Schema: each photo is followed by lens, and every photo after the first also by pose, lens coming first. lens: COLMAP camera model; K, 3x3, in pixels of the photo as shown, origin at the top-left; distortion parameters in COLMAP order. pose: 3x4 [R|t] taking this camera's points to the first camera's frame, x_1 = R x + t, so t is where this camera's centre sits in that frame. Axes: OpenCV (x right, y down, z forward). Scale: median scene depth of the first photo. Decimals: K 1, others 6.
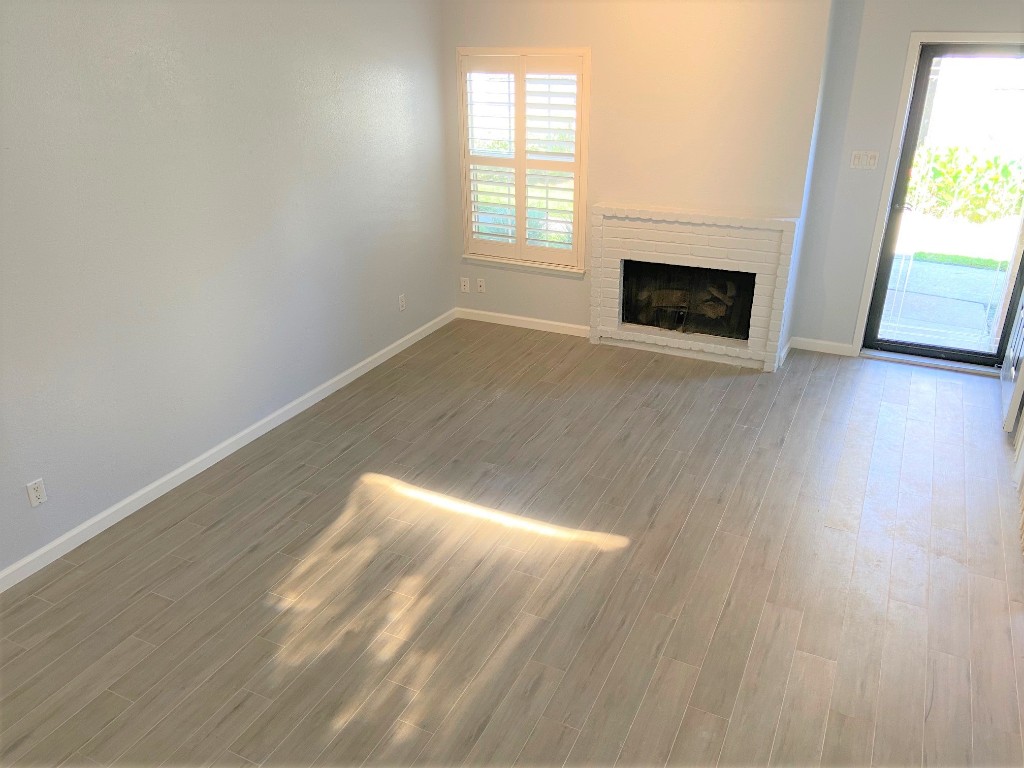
lens RADIAL K [[756.0, 0, 512.0], [0, 756.0, 384.0], [0, 0, 1]] dist [0.112871, -0.134155]
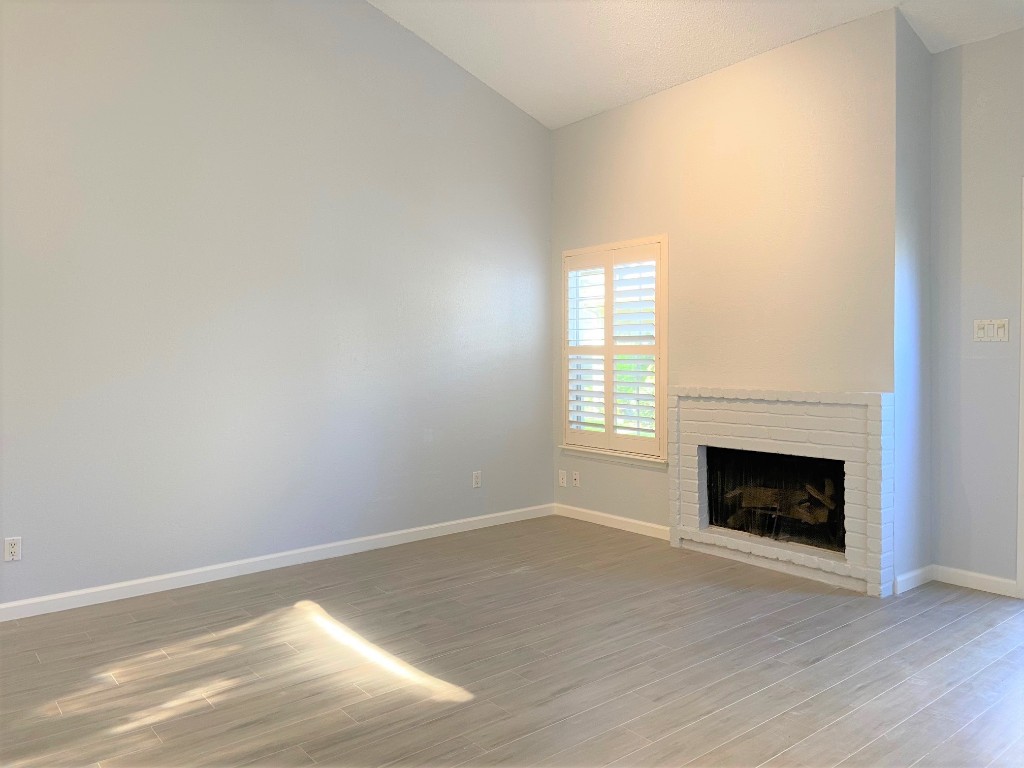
lens RADIAL K [[767.3, 0, 500.7], [0, 767.3, 373.3], [0, 0, 1]] dist [0.105209, -0.140333]
pose [[0.897758, 0.014078, -0.440265, 0.330077], [-0.186028, 0.918100, -0.349979, 0.113111], [0.399280, 0.396098, 0.826850, 0.142916]]
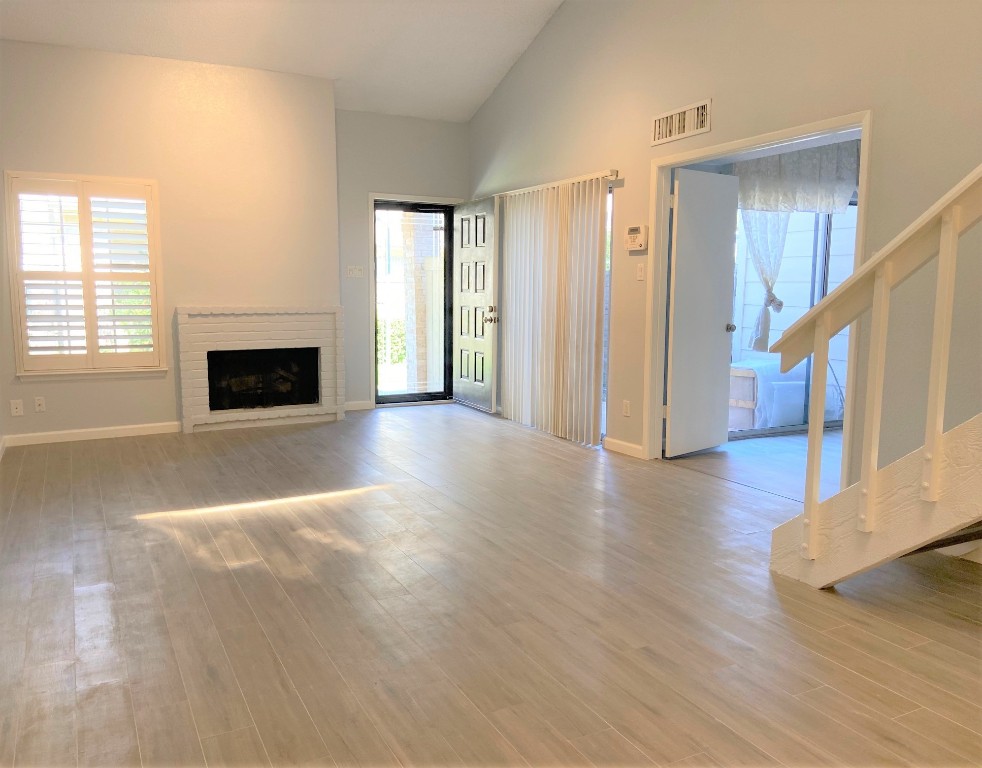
lens RADIAL K [[749.9, 0, 491.0], [0, 749.9, 384.0], [0, 0, 1]] dist [0.001963, 0.000183]
pose [[0.593093, -0.087162, 0.800402, -0.514346], [0.330072, 0.933065, -0.142973, 0.186645], [-0.734366, 0.348987, 0.582164, 0.040532]]
